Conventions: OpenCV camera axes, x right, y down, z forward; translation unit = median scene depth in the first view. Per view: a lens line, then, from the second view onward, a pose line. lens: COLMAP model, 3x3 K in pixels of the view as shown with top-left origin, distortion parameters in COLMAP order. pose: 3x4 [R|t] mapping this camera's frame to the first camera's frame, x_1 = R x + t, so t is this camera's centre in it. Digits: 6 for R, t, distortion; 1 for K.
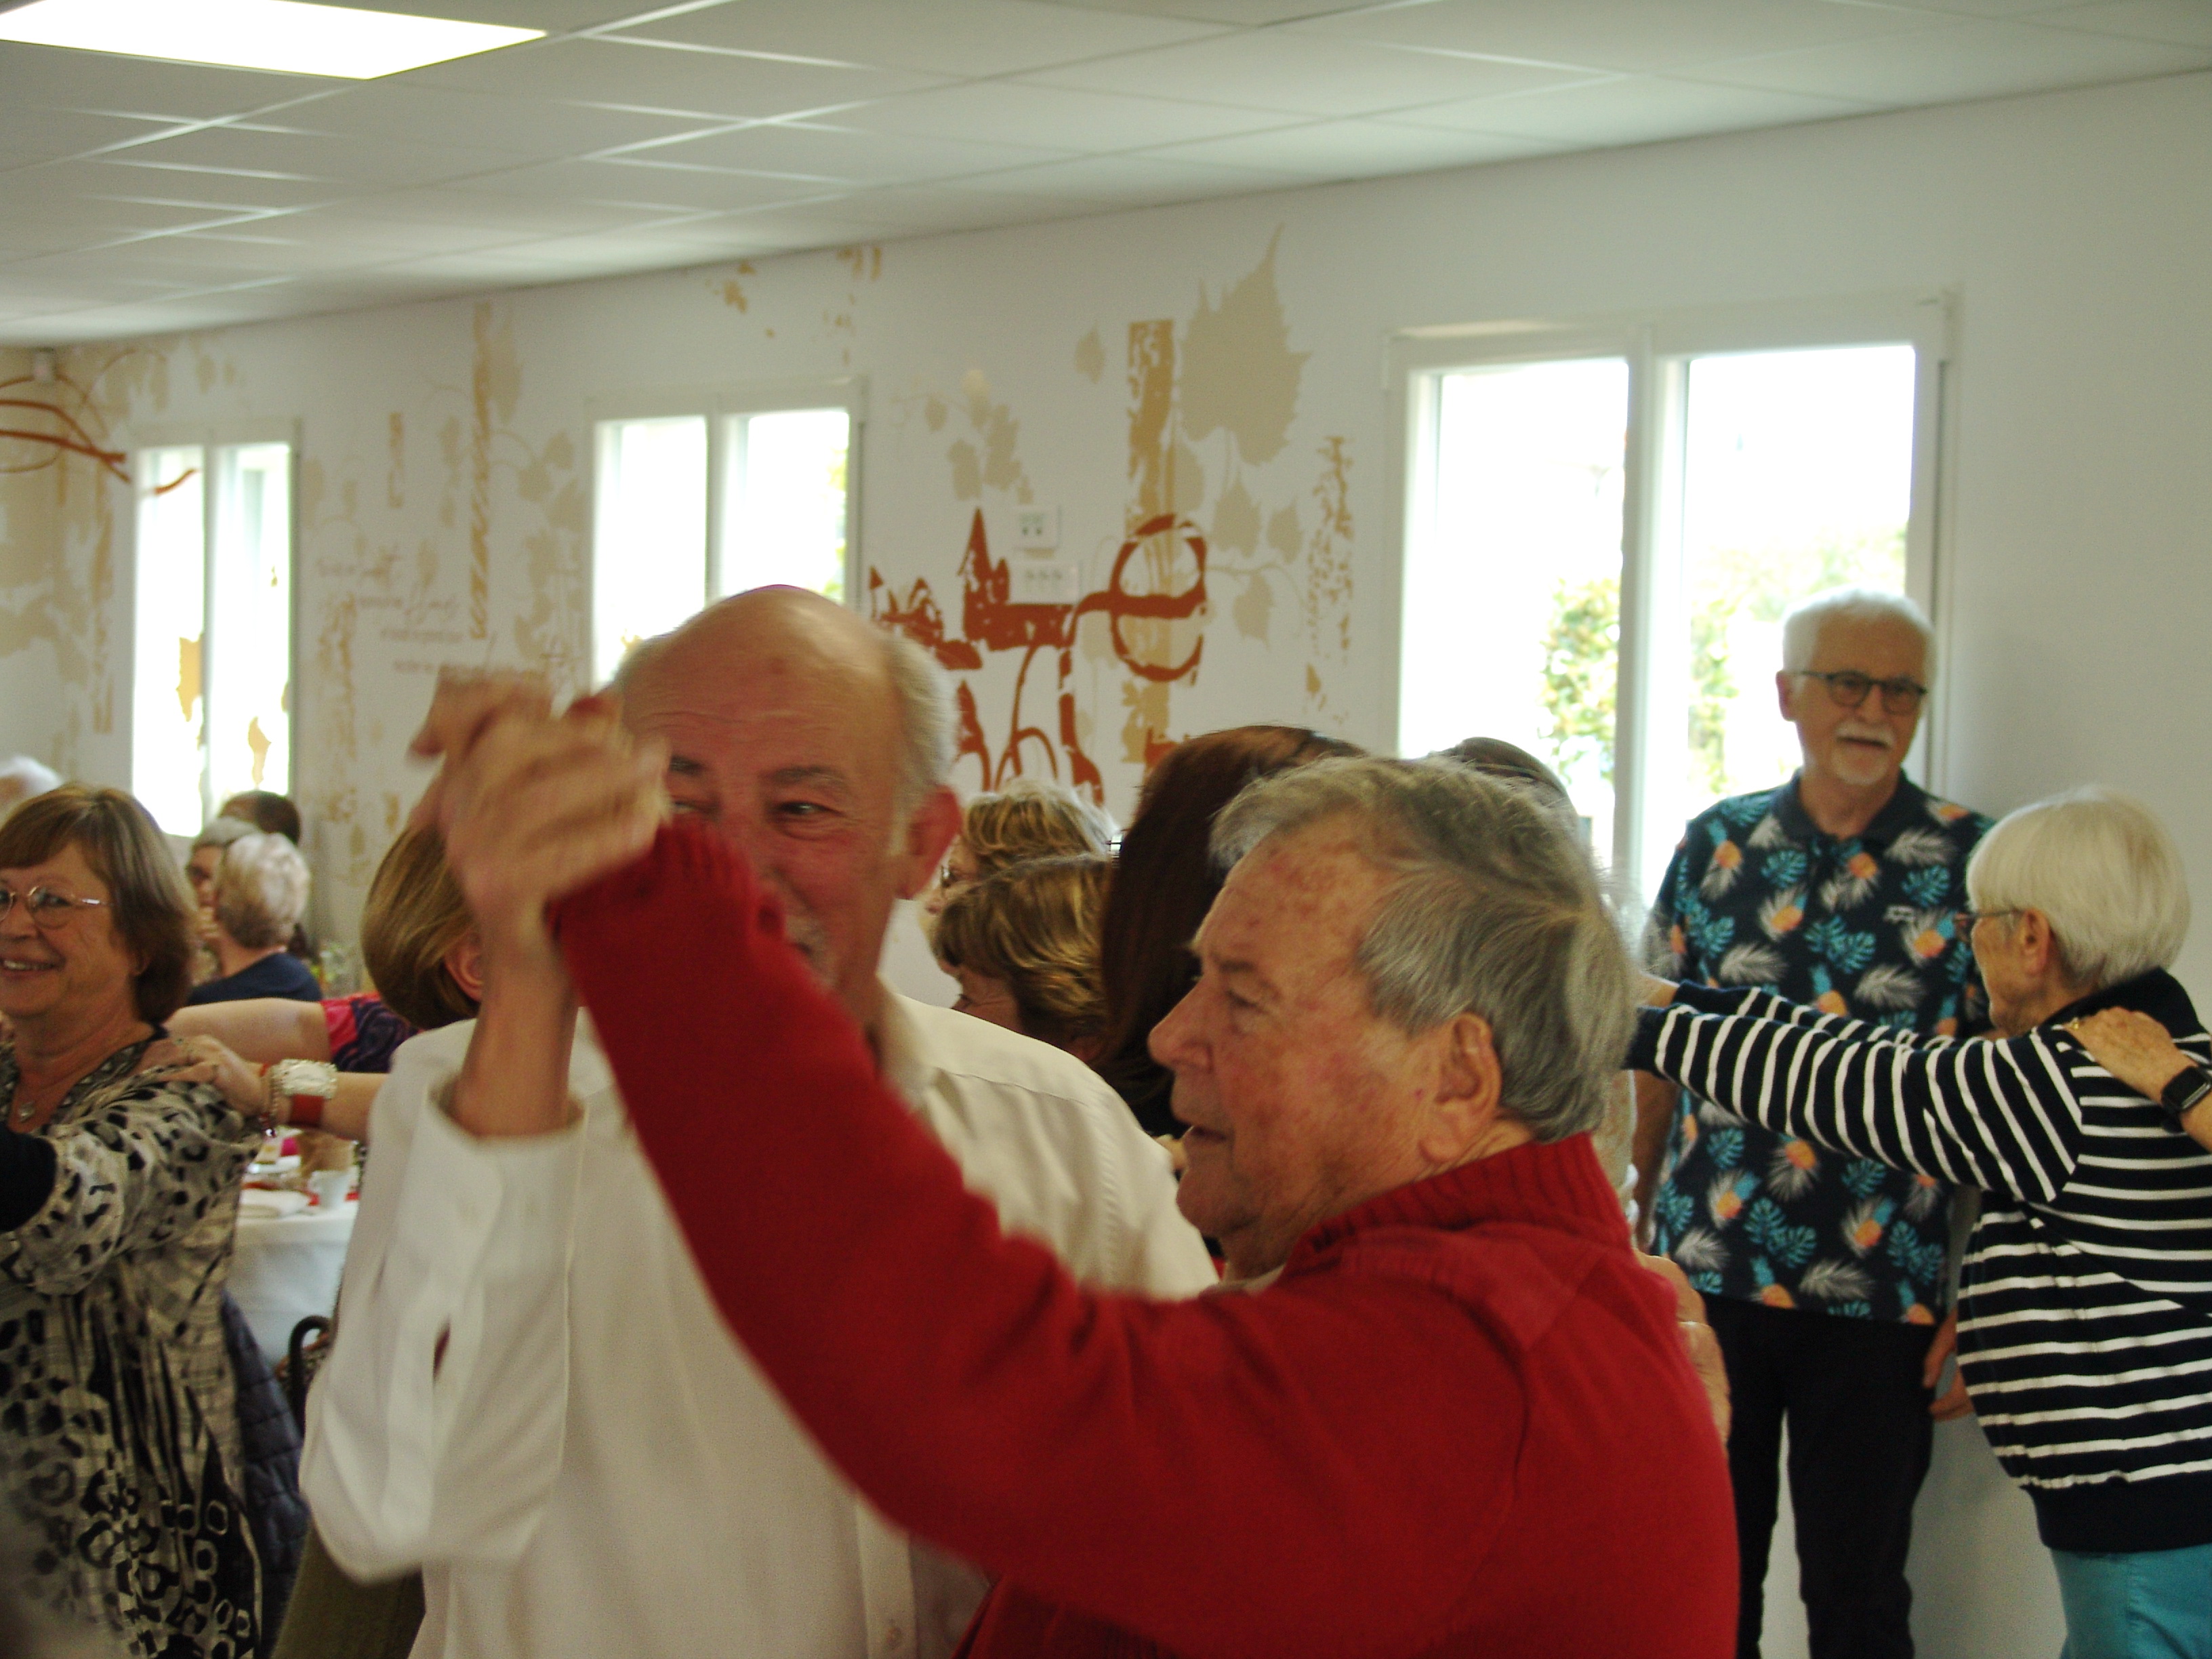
lens RADIAL K [[3748.8, 0, 1106.0], [0, 3748.8, 829.5], [0, 0, 1]] dist [0.029440, 0.171841]
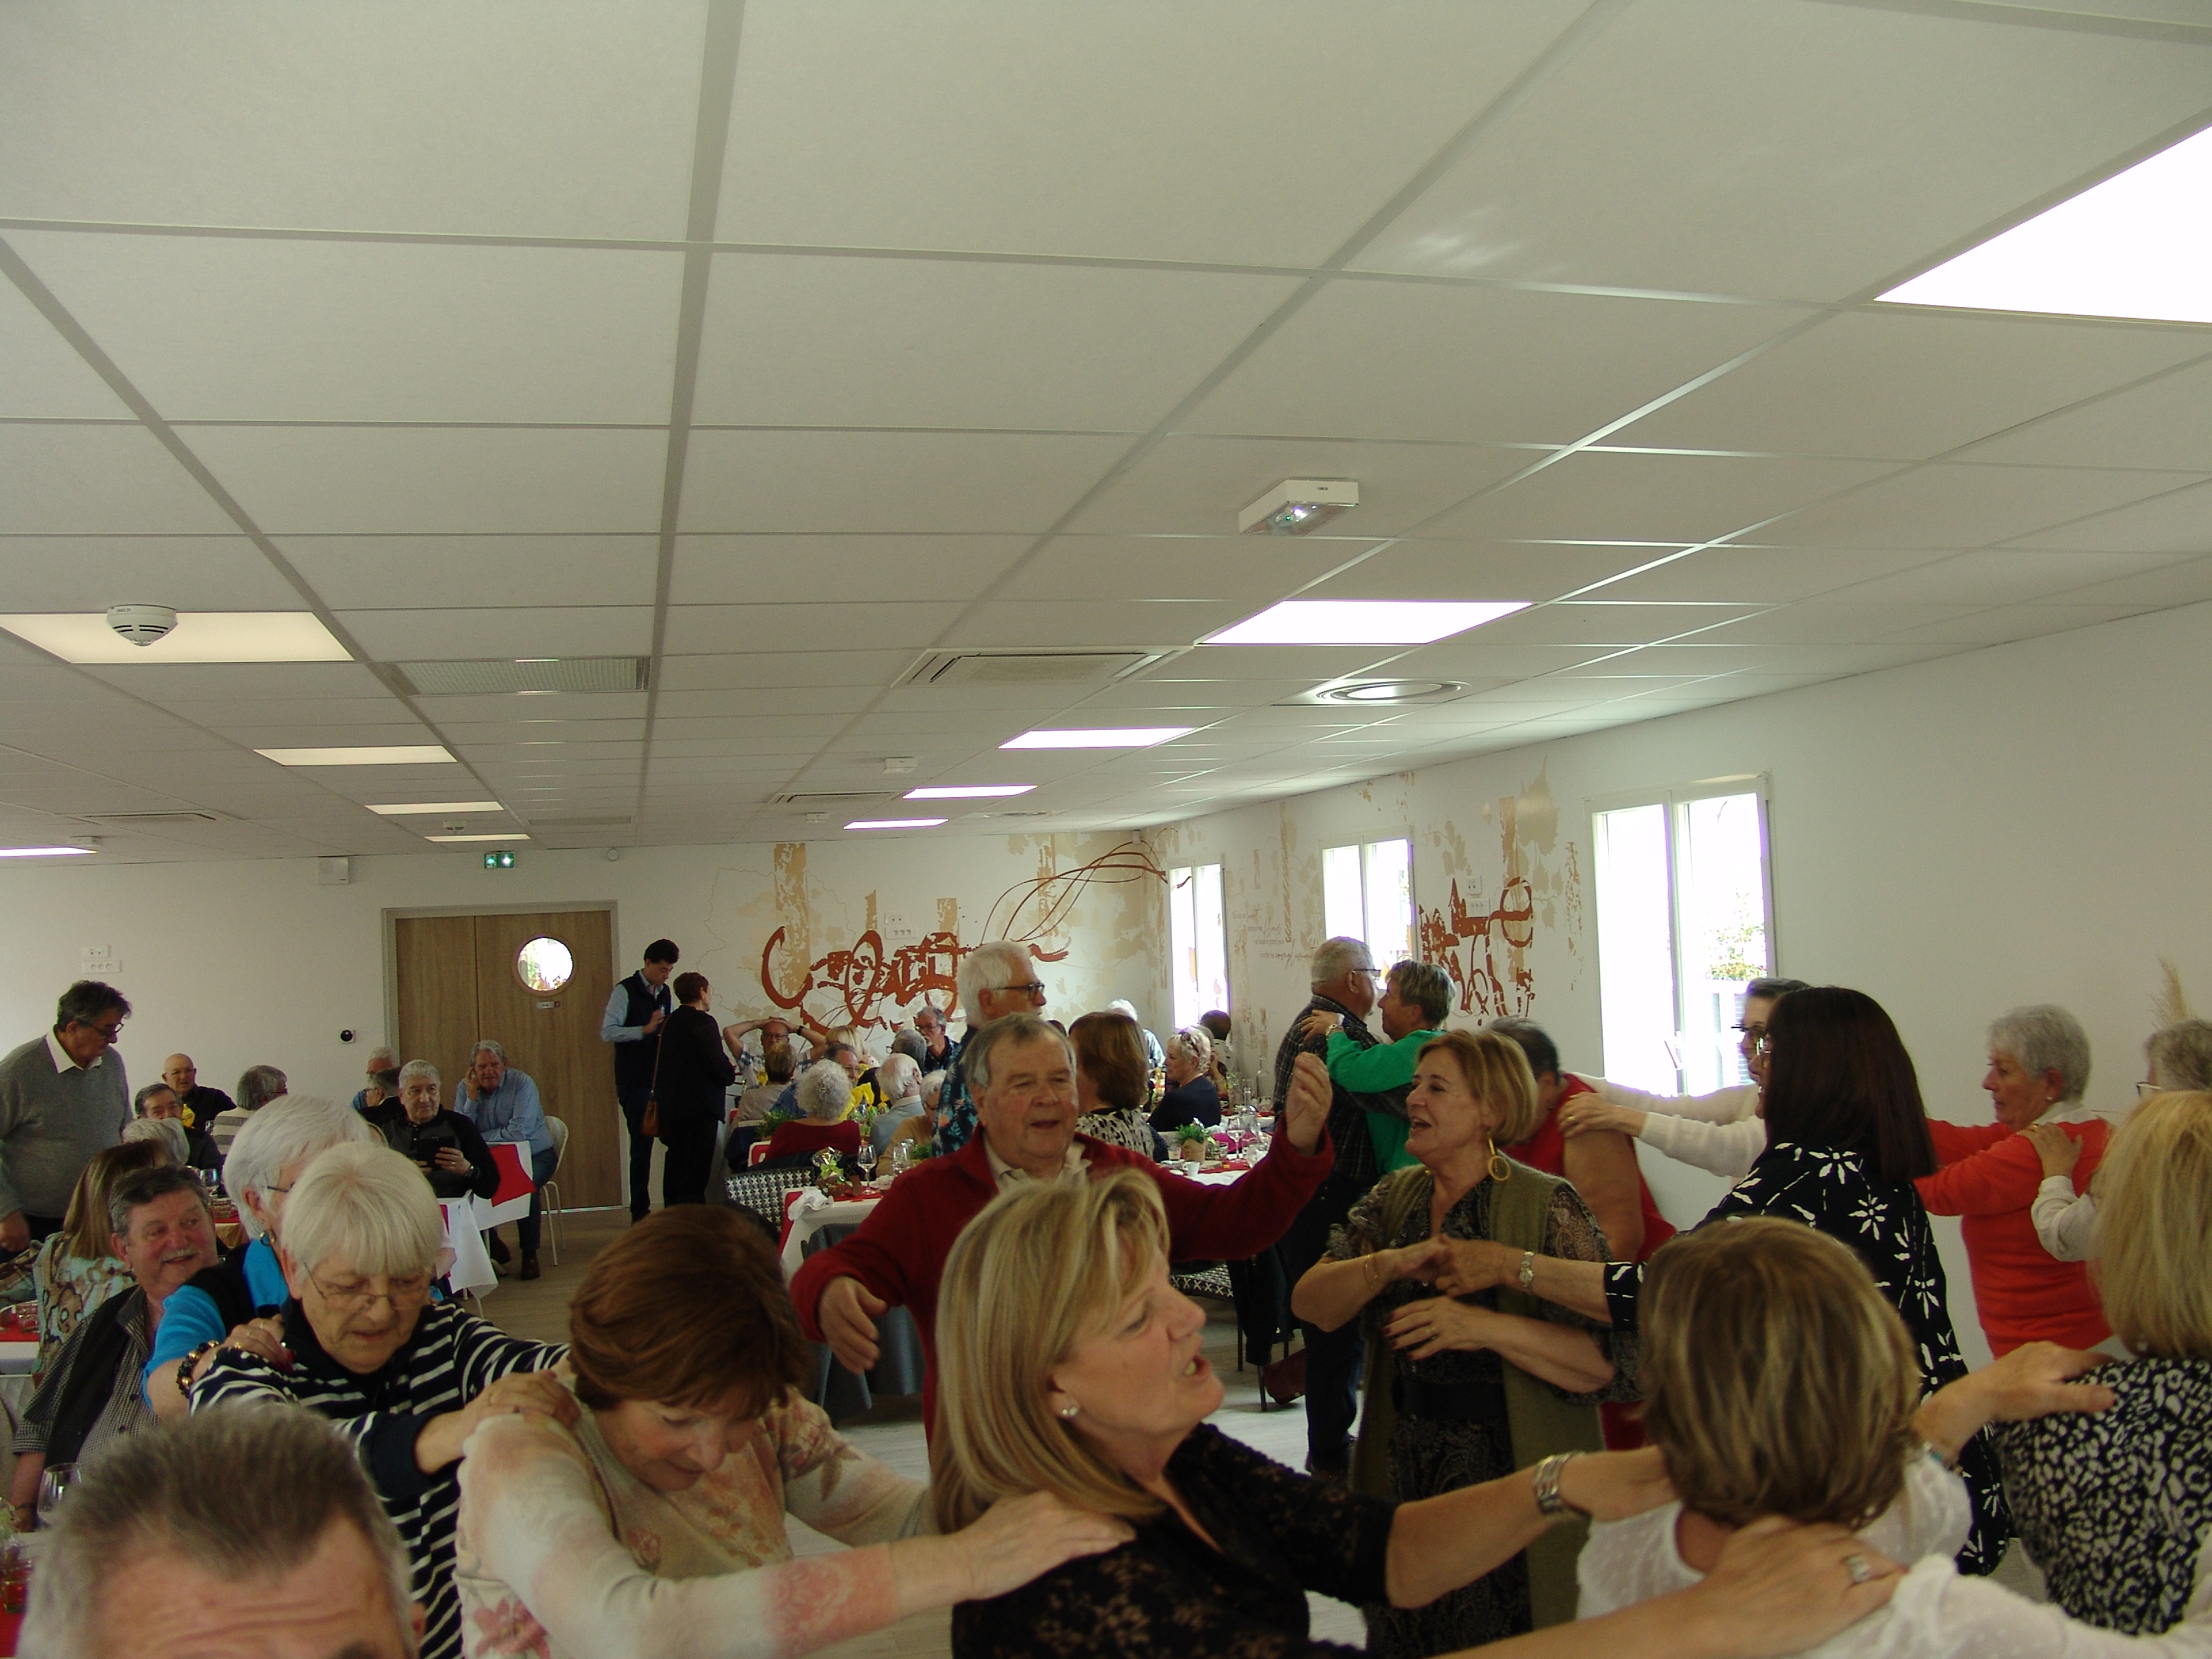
lens RADIAL K [[1842.9, 0, 1106.0], [0, 1842.9, 829.5], [0, 0, 1]] dist [-0.166110, 0.157097]
pose [[0.937685, -0.078492, -0.338504, 0.157996], [0.042787, 0.992821, -0.111691, 0.004322], [0.344841, 0.090248, 0.934313, -0.171124]]
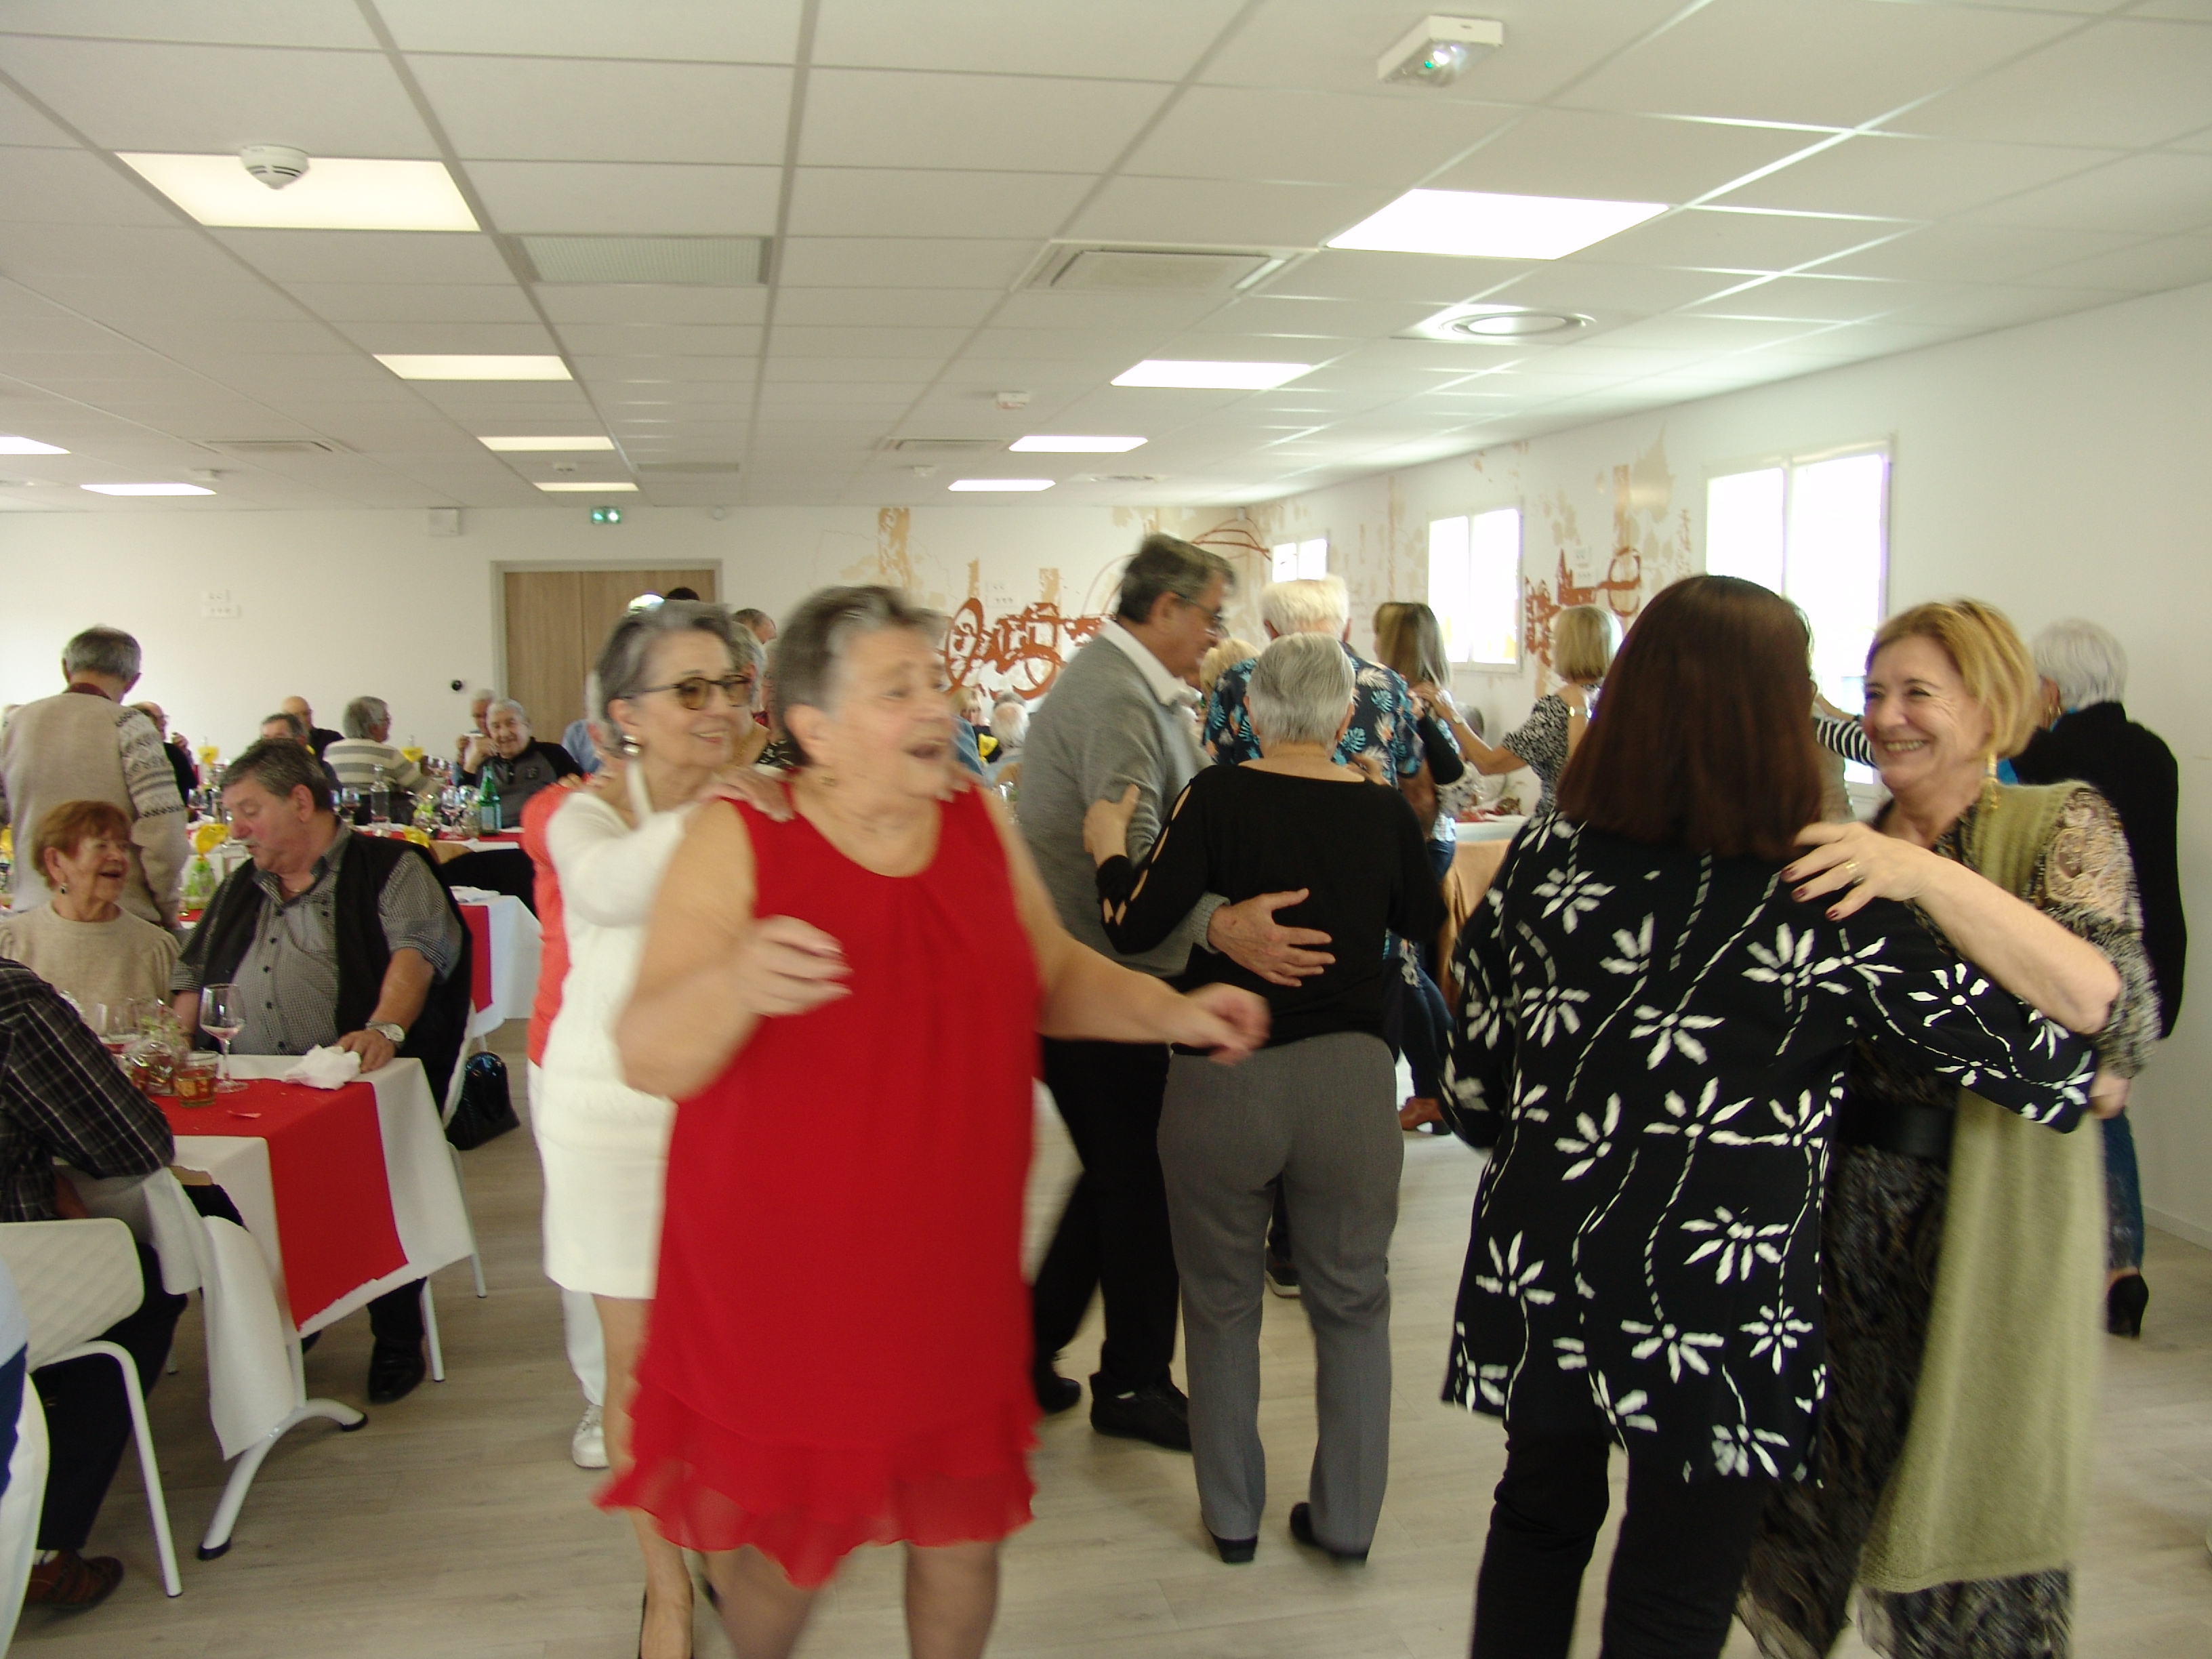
lens RADIAL K [[1842.9, 0, 1106.0], [0, 1842.9, 829.5], [0, 0, 1]] dist [-0.166110, 0.157097]
pose [[0.920384, 0.014725, -0.390739, 0.154446], [0.002566, 0.999042, 0.043694, 0.041242], [0.391008, -0.041218, 0.919464, -0.178599]]
